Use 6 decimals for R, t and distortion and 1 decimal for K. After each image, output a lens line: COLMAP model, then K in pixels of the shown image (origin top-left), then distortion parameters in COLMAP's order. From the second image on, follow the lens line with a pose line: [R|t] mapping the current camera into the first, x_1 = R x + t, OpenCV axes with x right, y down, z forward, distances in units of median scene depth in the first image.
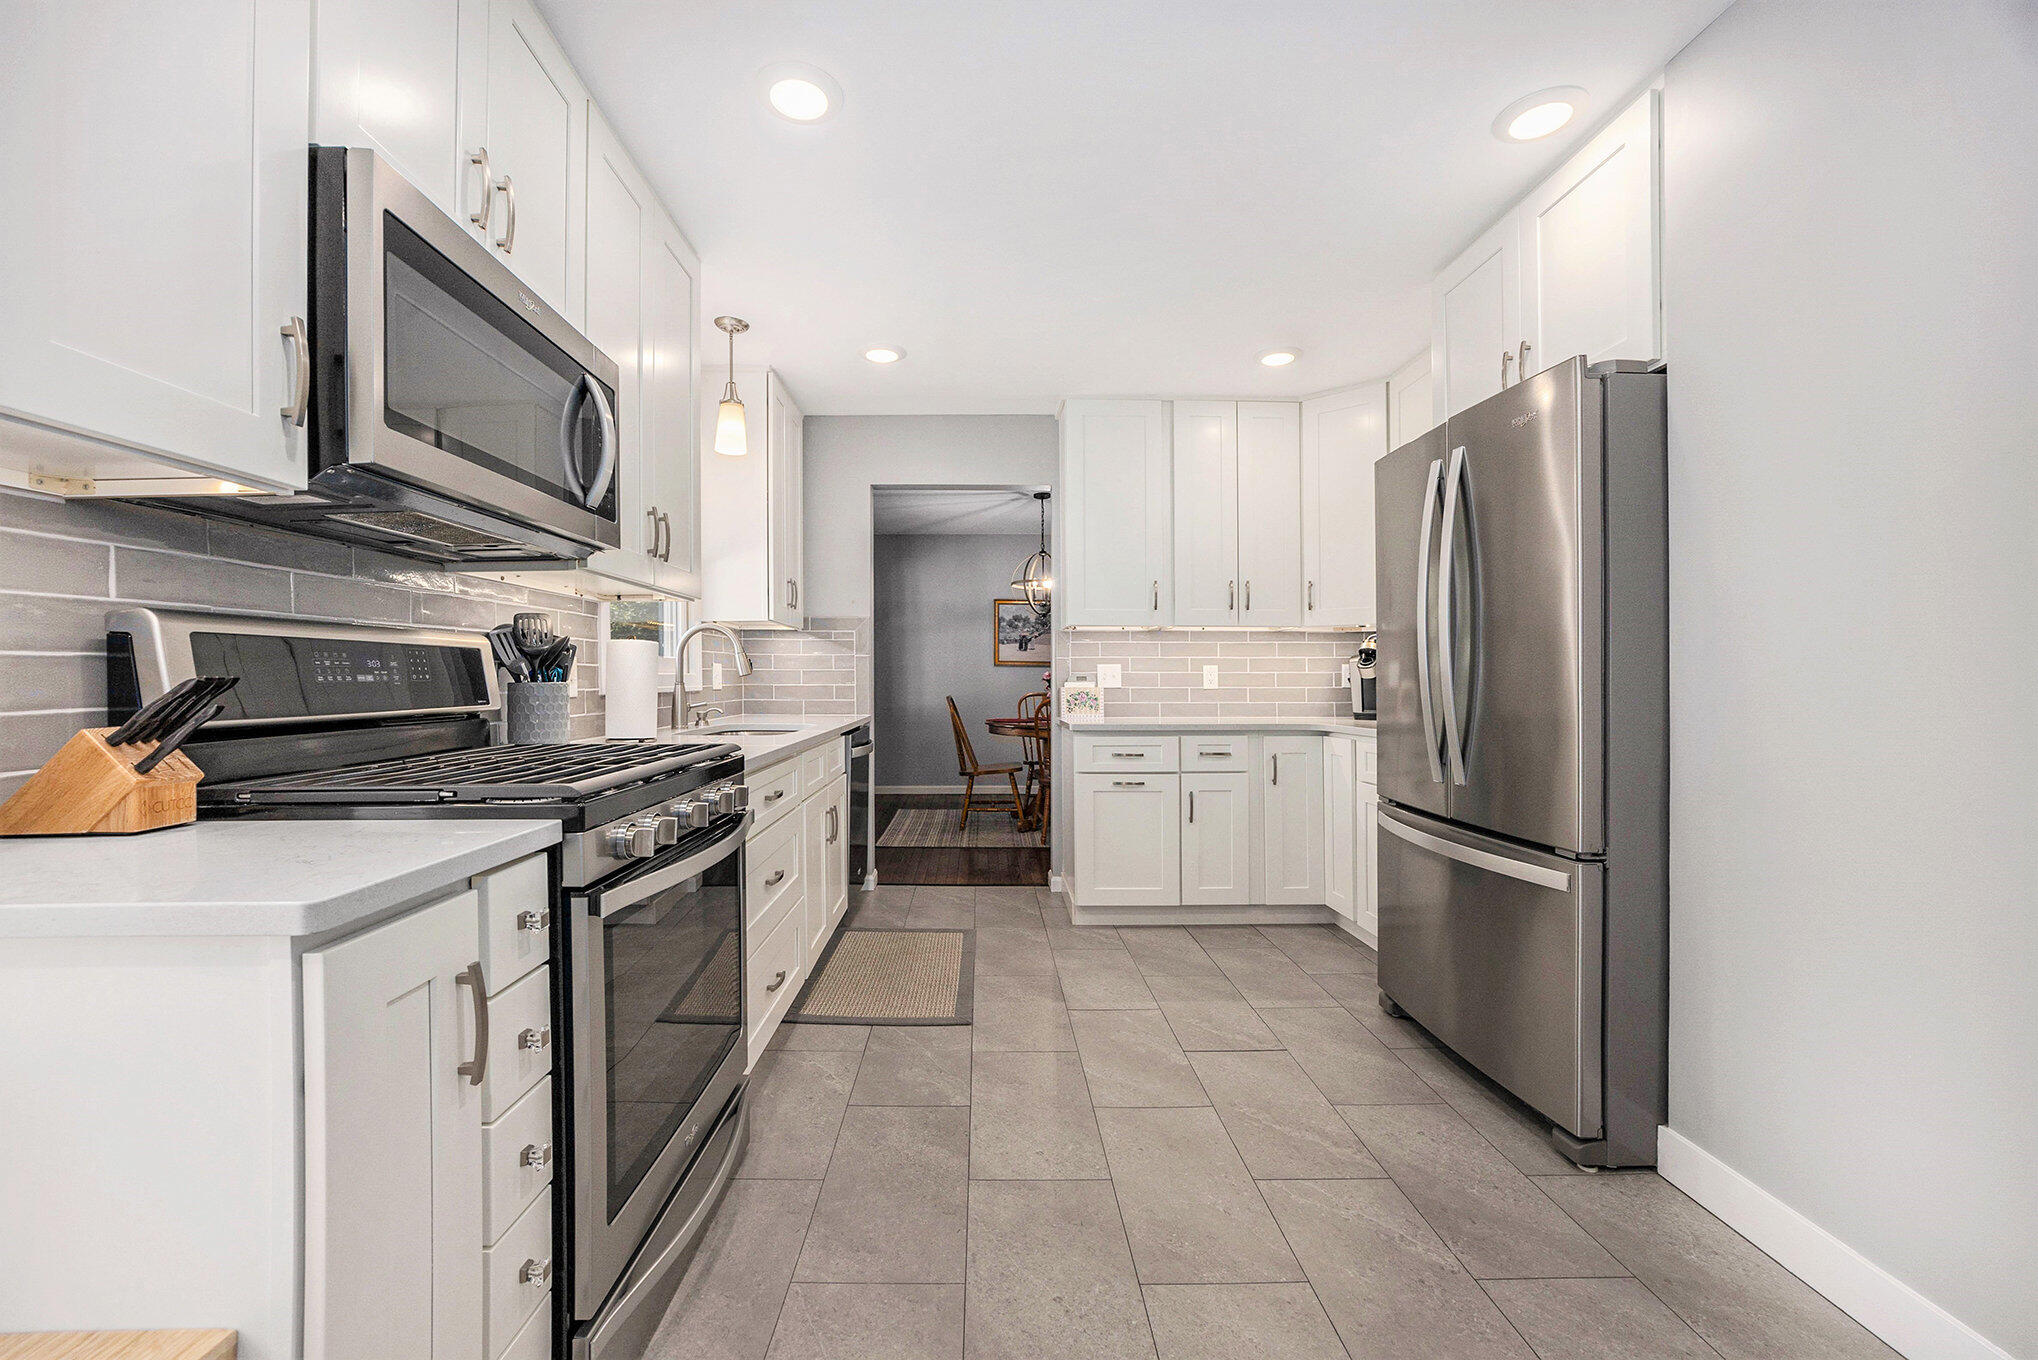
lens RADIAL K [[819.0, 0, 1000.1], [0, 819.0, 687.2], [0, 0, 1]] dist [-0.007826, 0.002375]
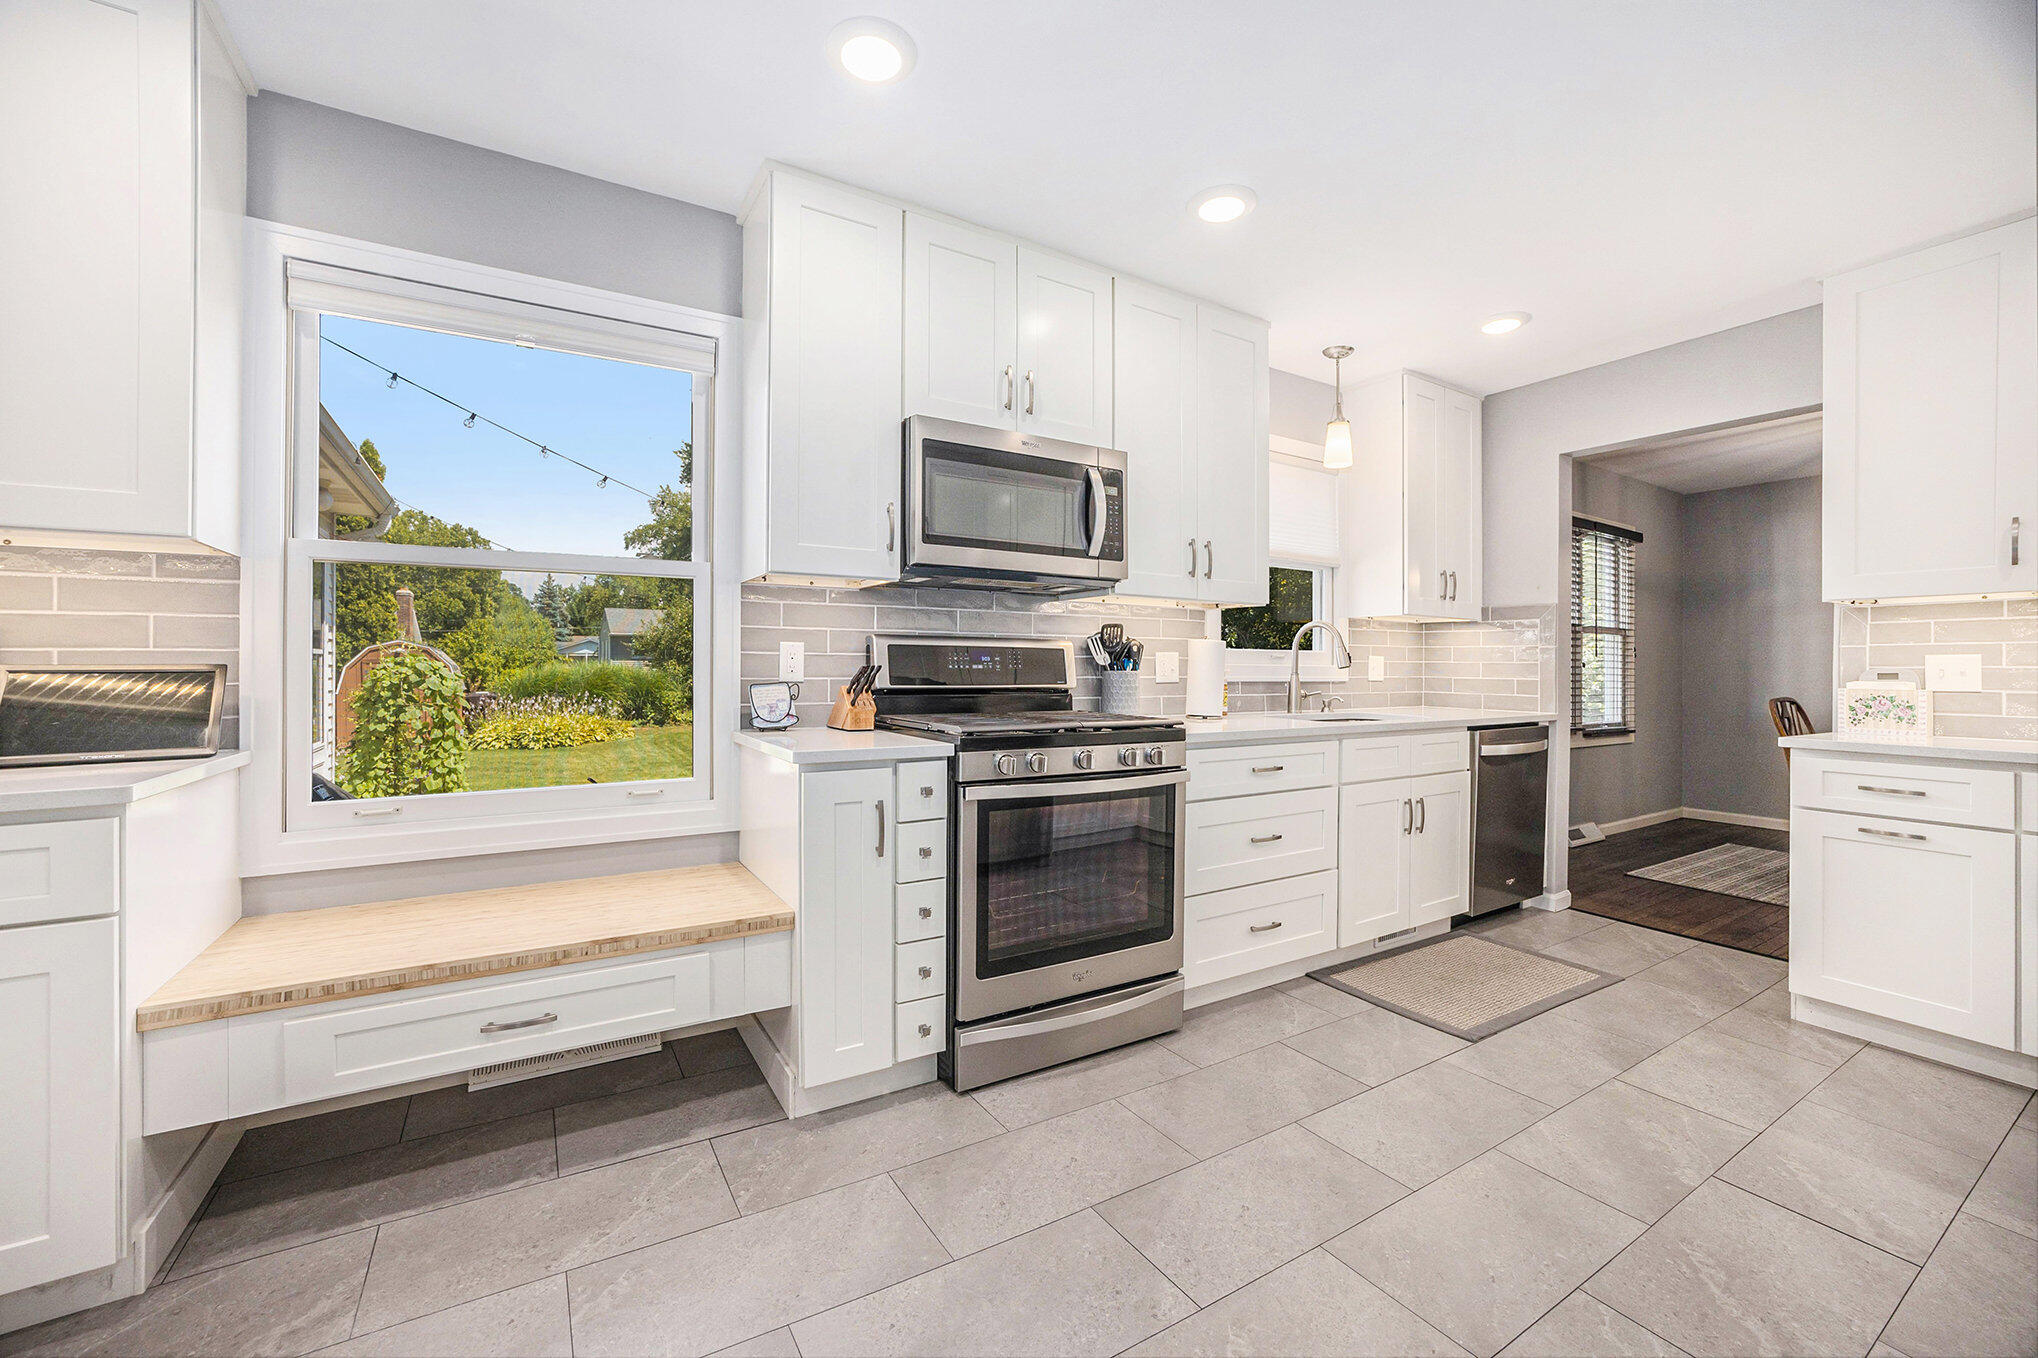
lens RADIAL K [[819.0, 0, 1008.8], [0, 819.0, 667.2], [0, 0, 1]] dist [-0.007826, 0.002375]
pose [[0.523458, 0.007689, -0.852017, 0.458476], [-0.019204, 0.999812, -0.002775, -0.003444], [0.851835, 0.017815, 0.523507, 0.050090]]
